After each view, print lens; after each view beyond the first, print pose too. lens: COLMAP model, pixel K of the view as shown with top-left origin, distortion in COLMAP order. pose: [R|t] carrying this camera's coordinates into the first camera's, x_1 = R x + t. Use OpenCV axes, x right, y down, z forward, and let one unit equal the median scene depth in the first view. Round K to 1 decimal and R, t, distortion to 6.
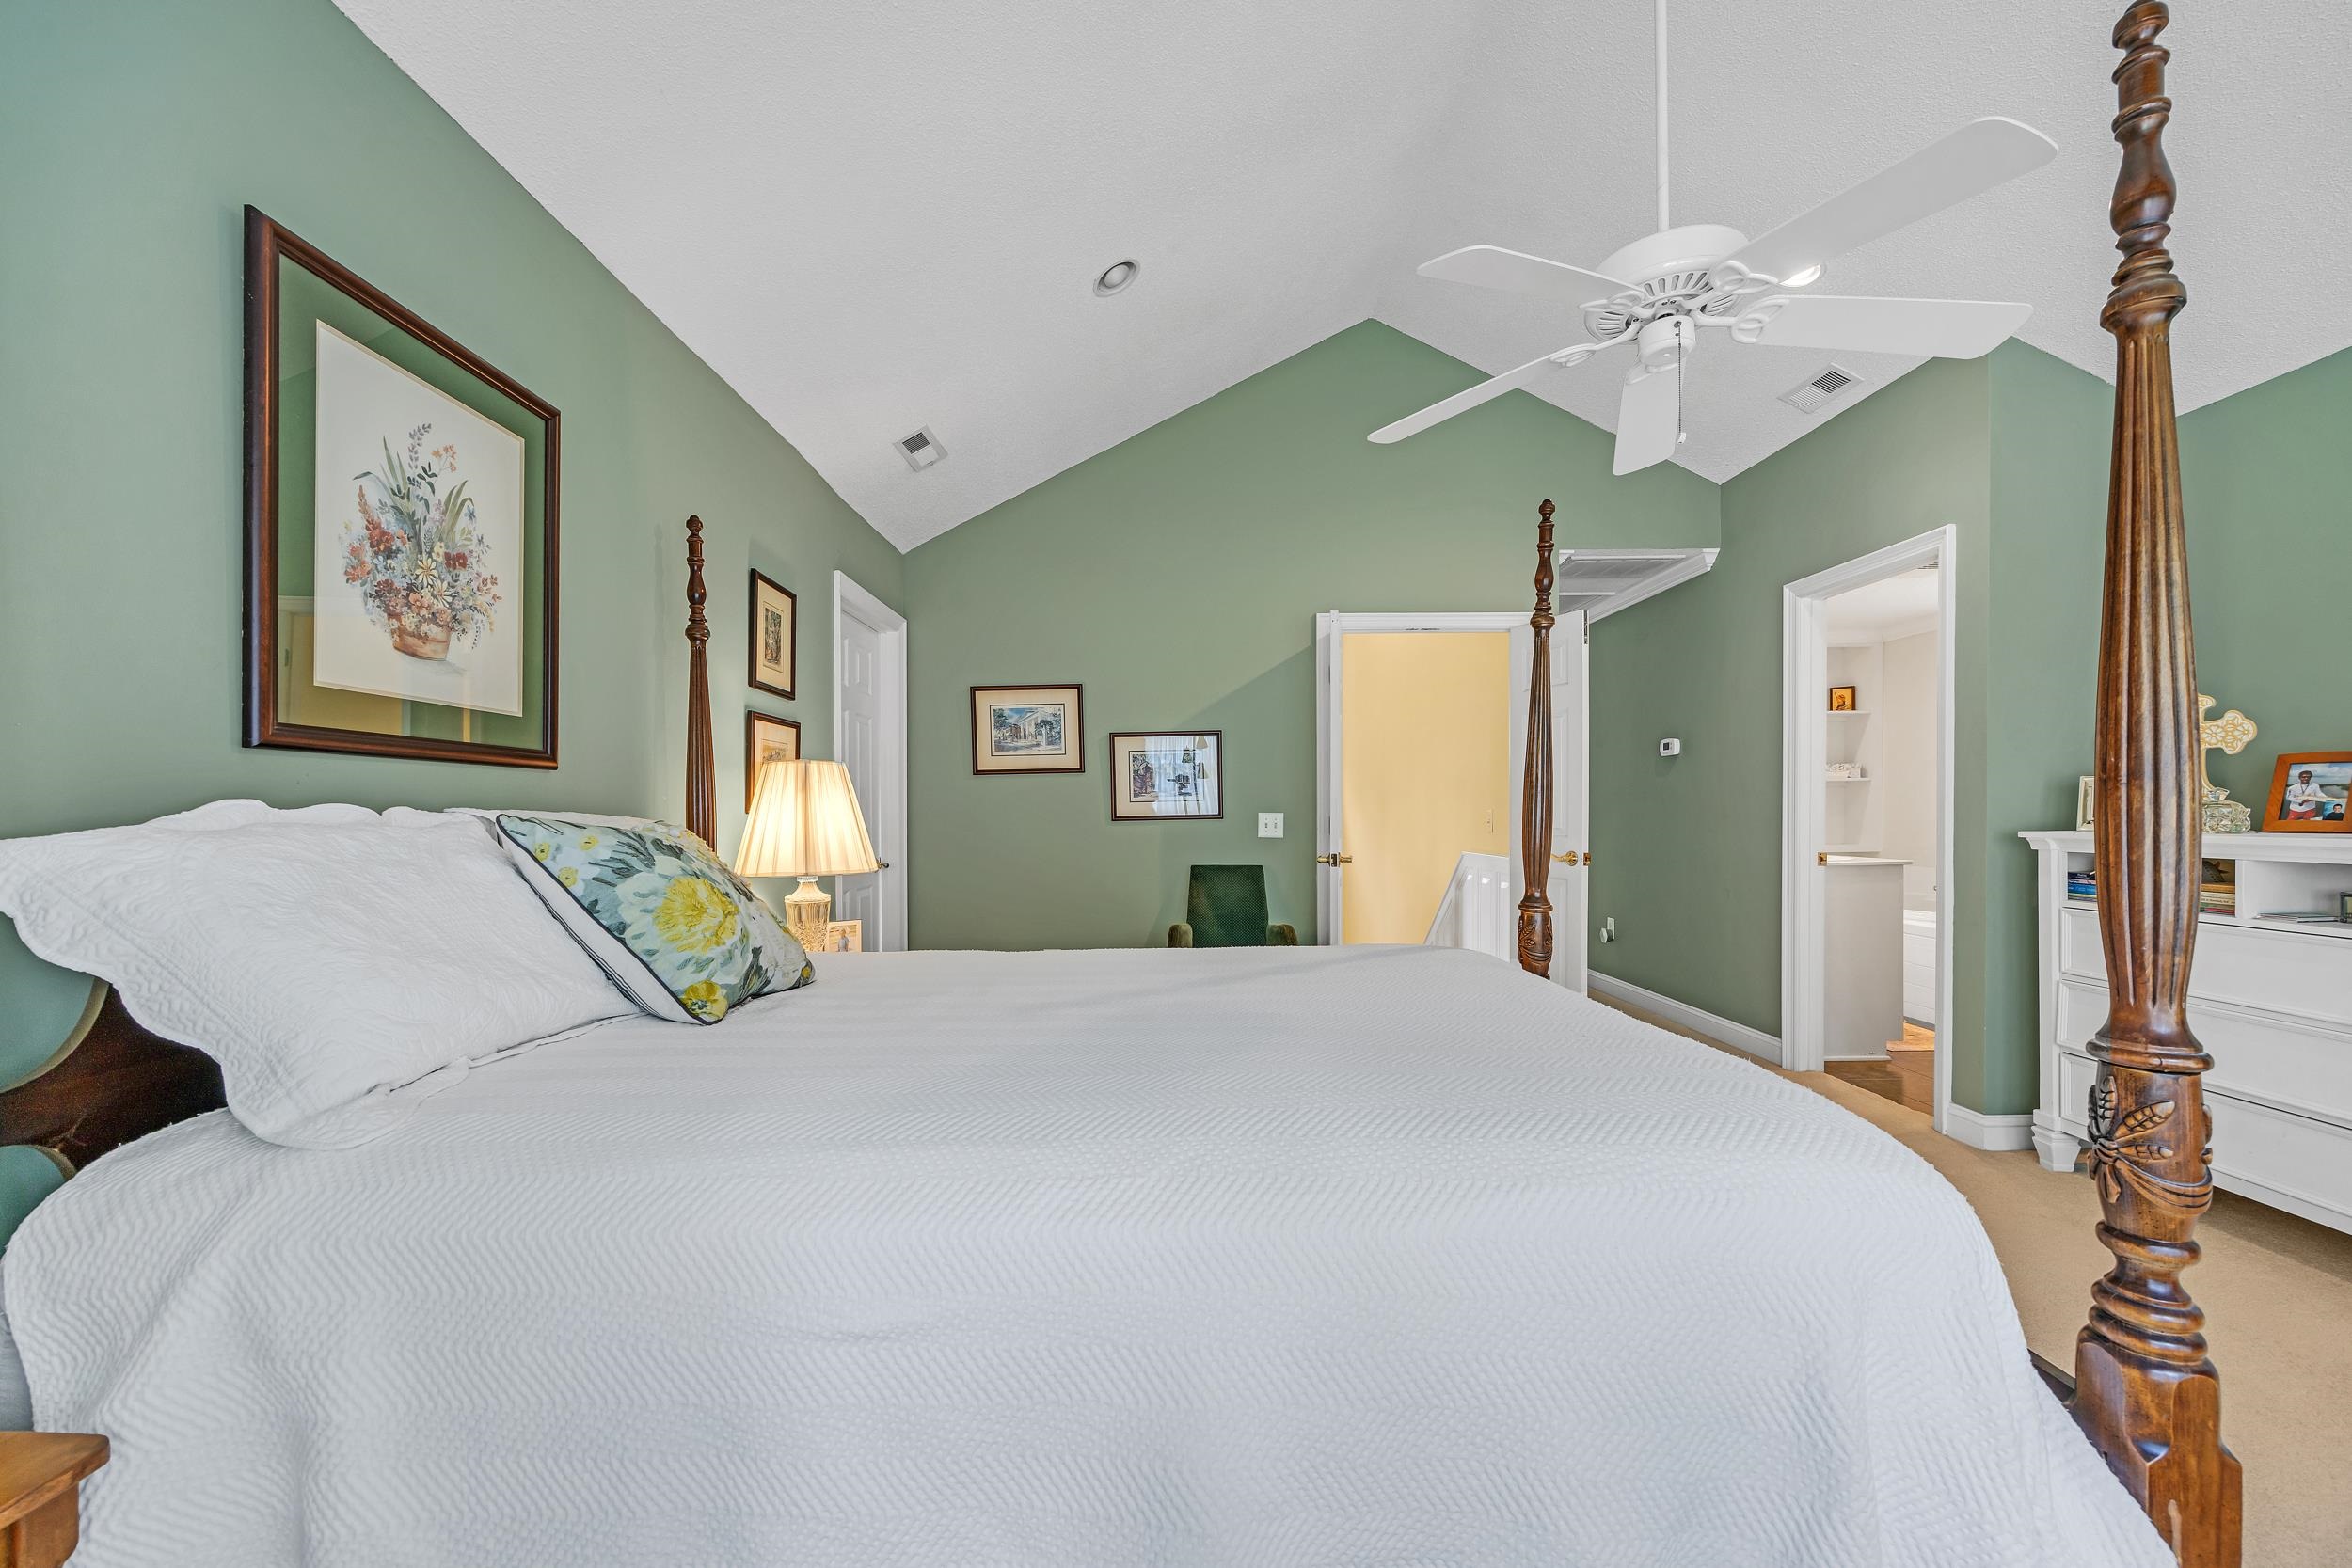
lens RADIAL K [[913.6, 0, 1174.3], [0, 913.6, 811.0], [0, 0, 1]] dist [0.000664, 0.000134]
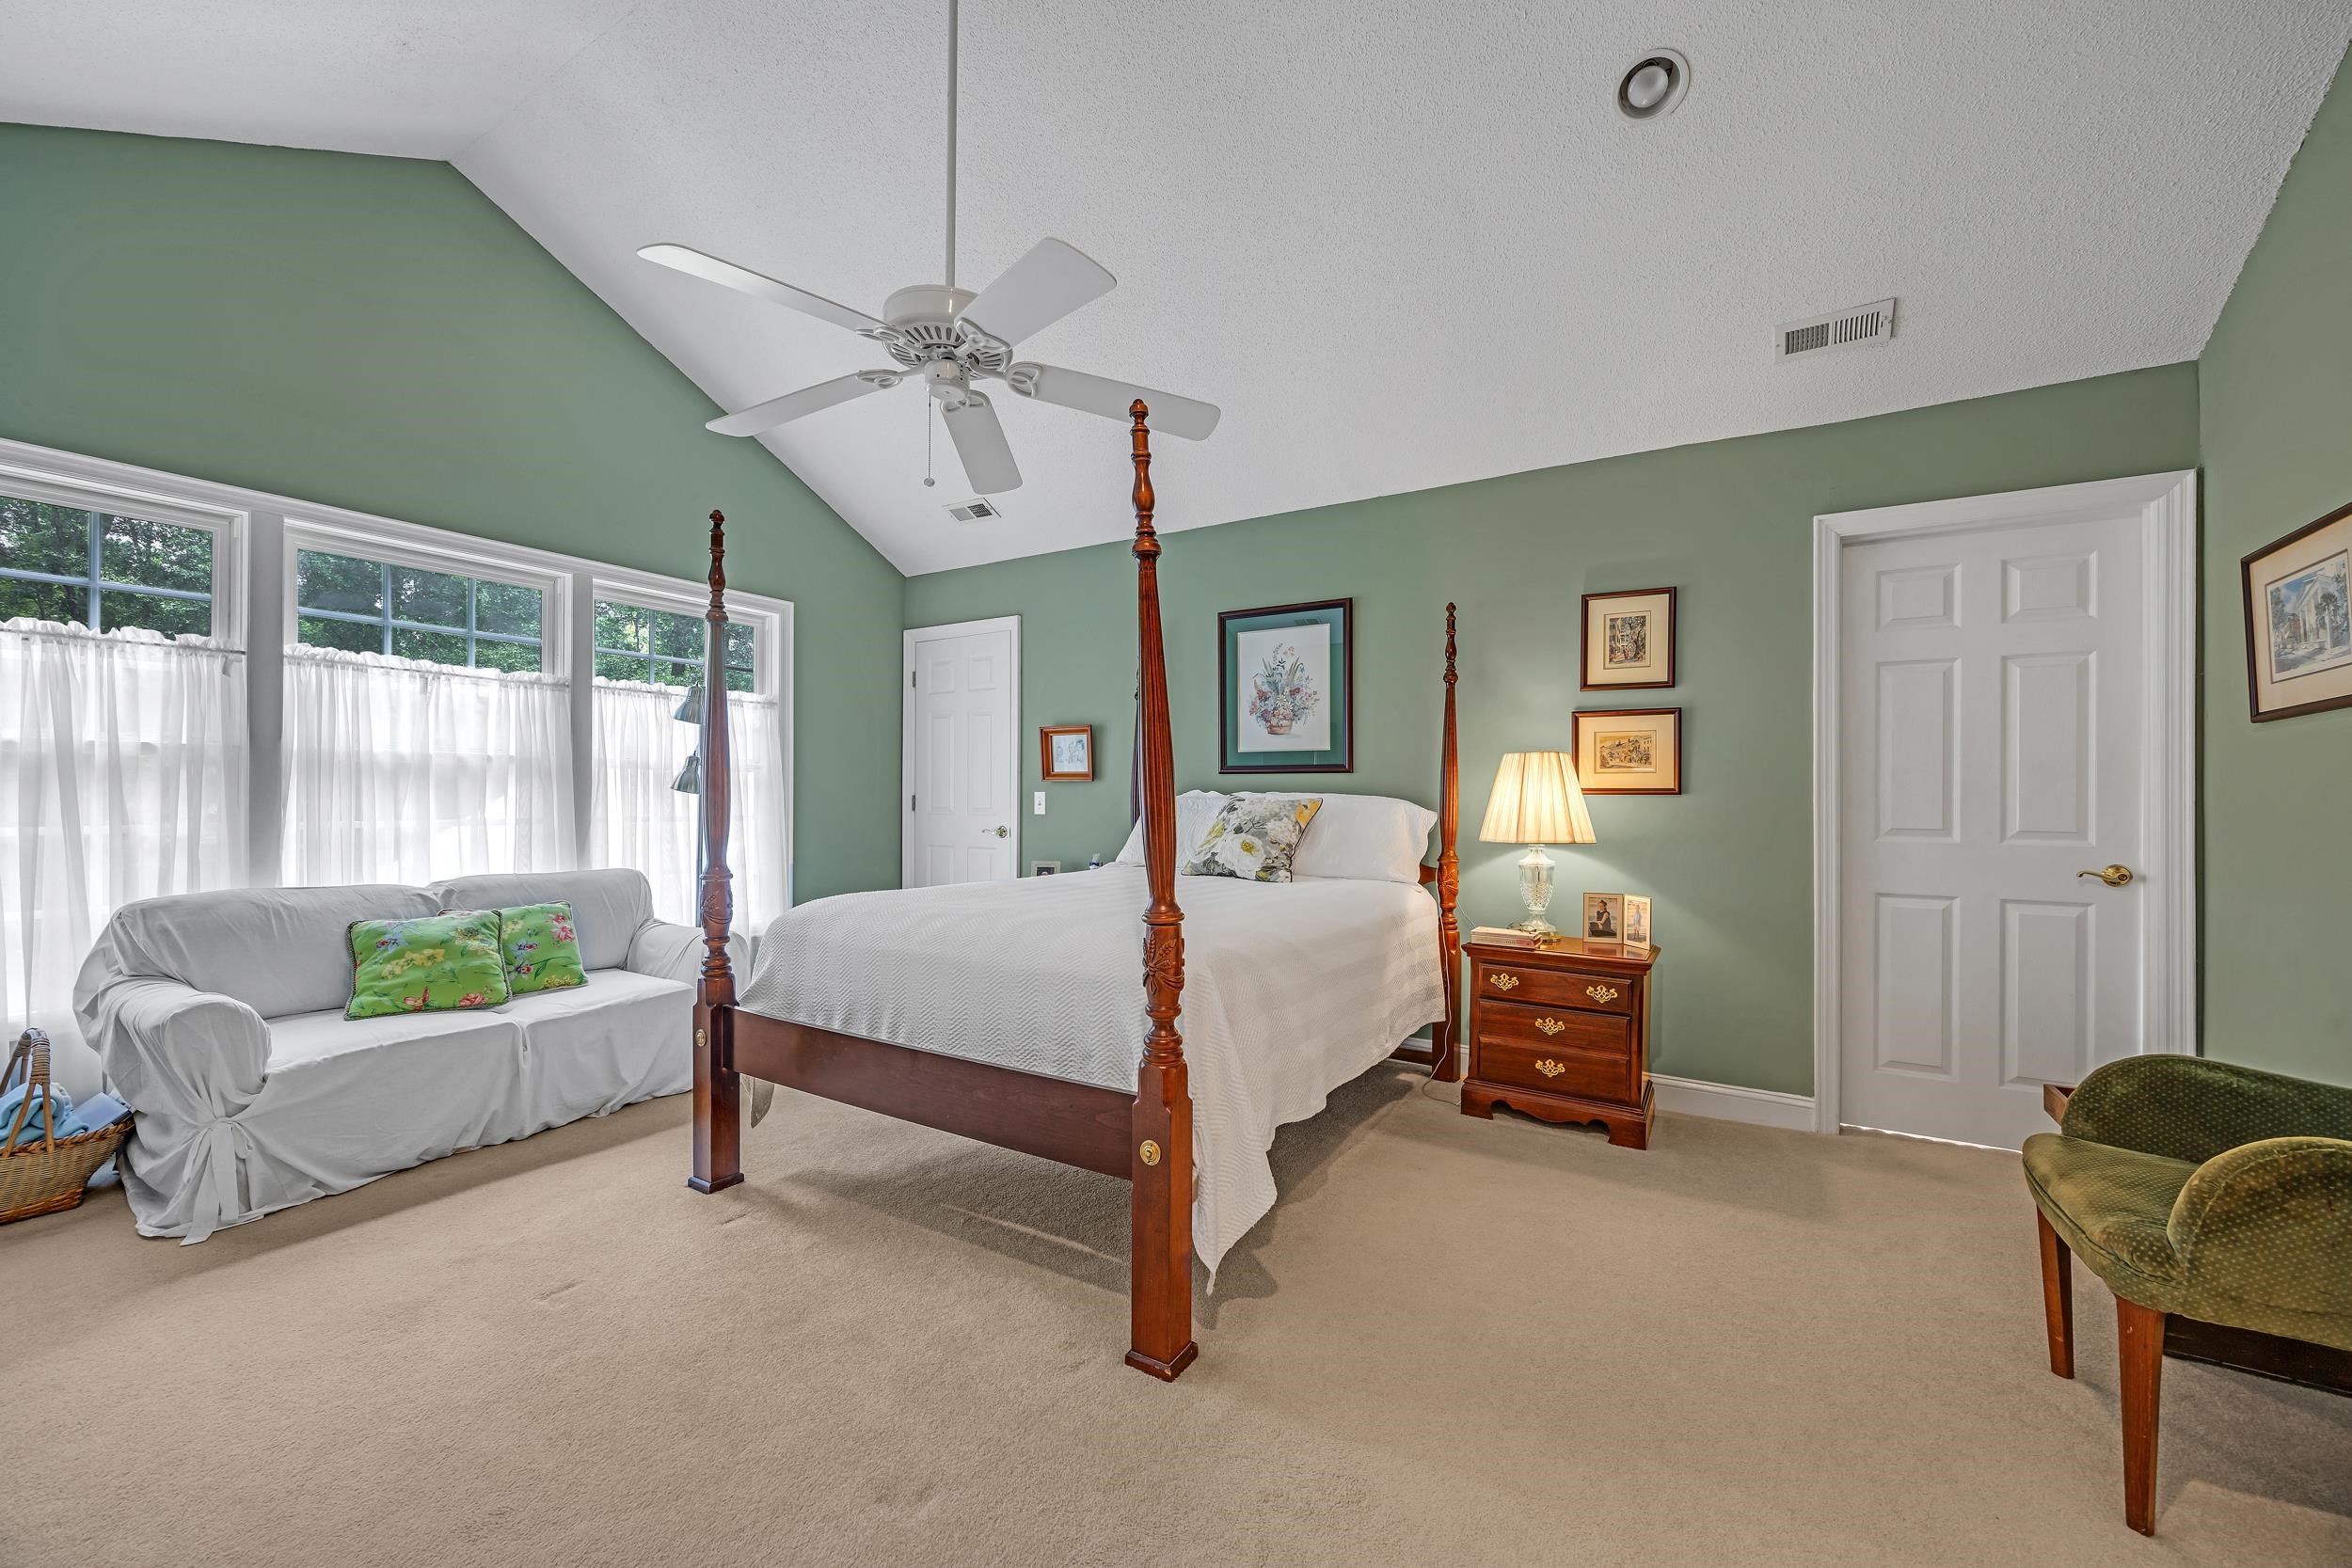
lens RADIAL K [[936.6, 0, 1179.7], [0, 936.6, 796.3], [0, 0, 1]] dist [-0.000908, -0.000245]
pose [[-0.522678, 0.000797, -0.852530, 1.545951], [-0.000503, 0.999999, 0.001244, 0.005571], [0.852530, 0.001079, -0.522677, 2.078326]]
